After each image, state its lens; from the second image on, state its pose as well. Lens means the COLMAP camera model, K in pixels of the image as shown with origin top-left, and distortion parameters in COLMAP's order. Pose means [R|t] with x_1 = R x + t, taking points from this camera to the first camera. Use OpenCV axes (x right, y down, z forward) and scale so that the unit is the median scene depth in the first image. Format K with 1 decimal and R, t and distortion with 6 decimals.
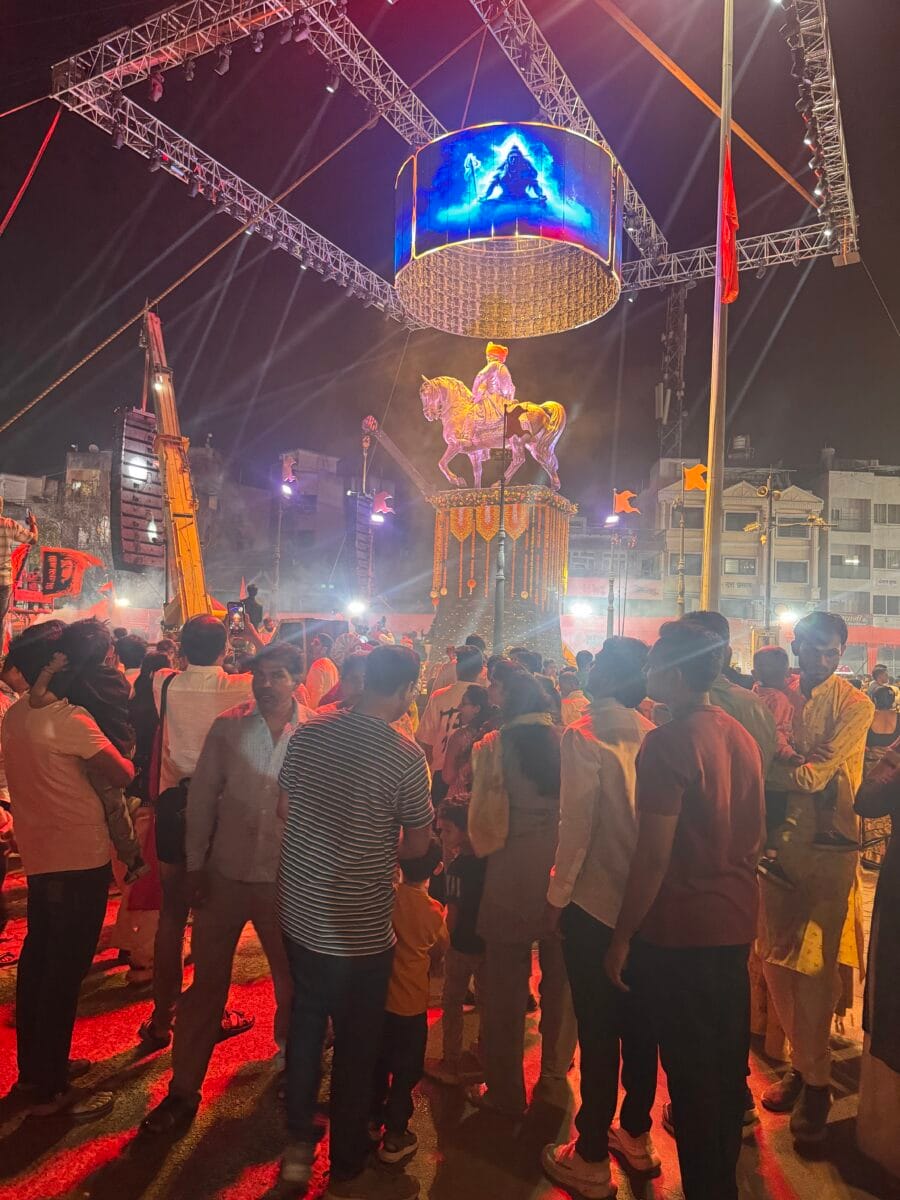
lens RADIAL K [[836.4, 0, 439.9], [0, 836.4, 599.9], [0, 0, 1]] dist [0.076135, -0.071947]
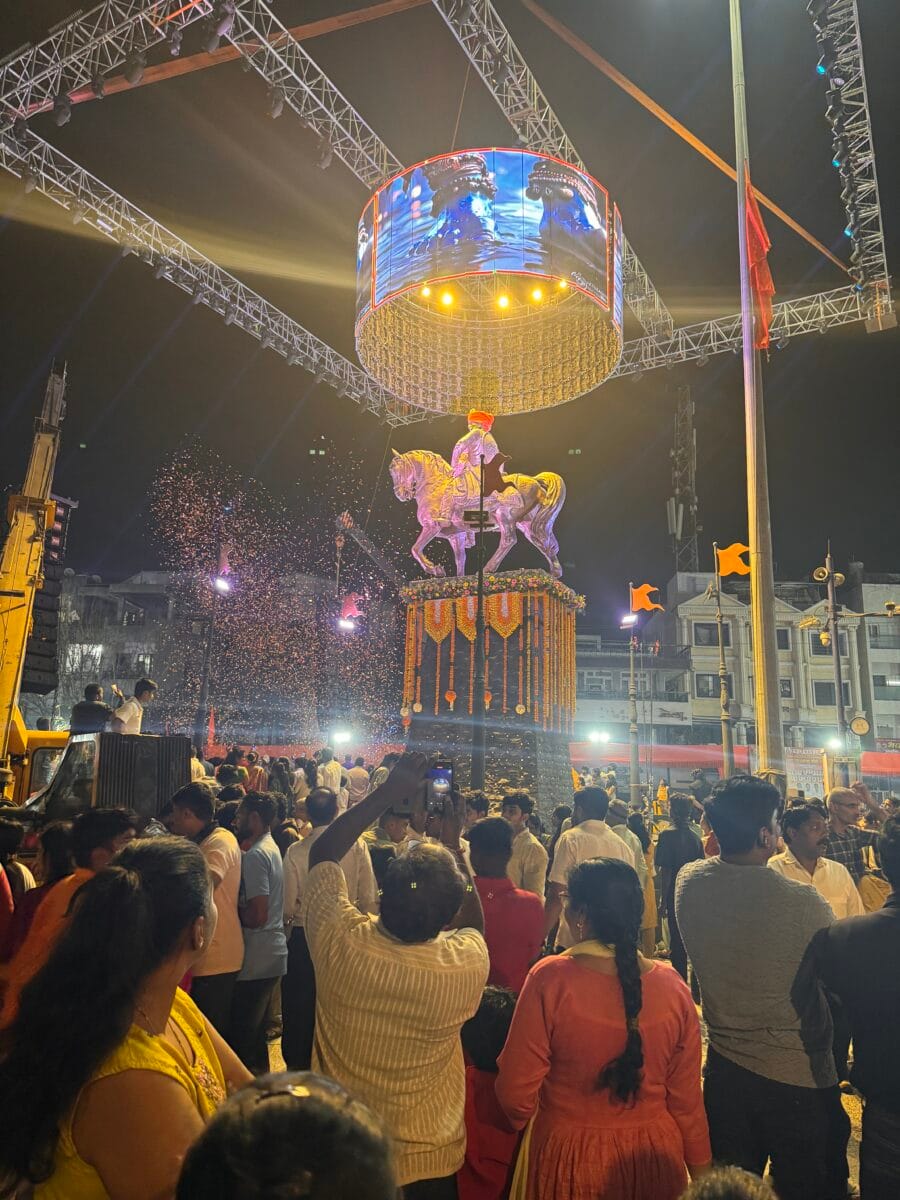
lens RADIAL K [[835.2, 0, 450.0], [0, 835.2, 600.0], [0, 0, 1]] dist [0.103002, -0.110217]
pose [[0.999820, -0.017641, -0.006944, 0.041522], [0.016315, 0.987172, -0.158824, 0.014845], [0.009657, 0.158683, 0.987282, 0.214401]]
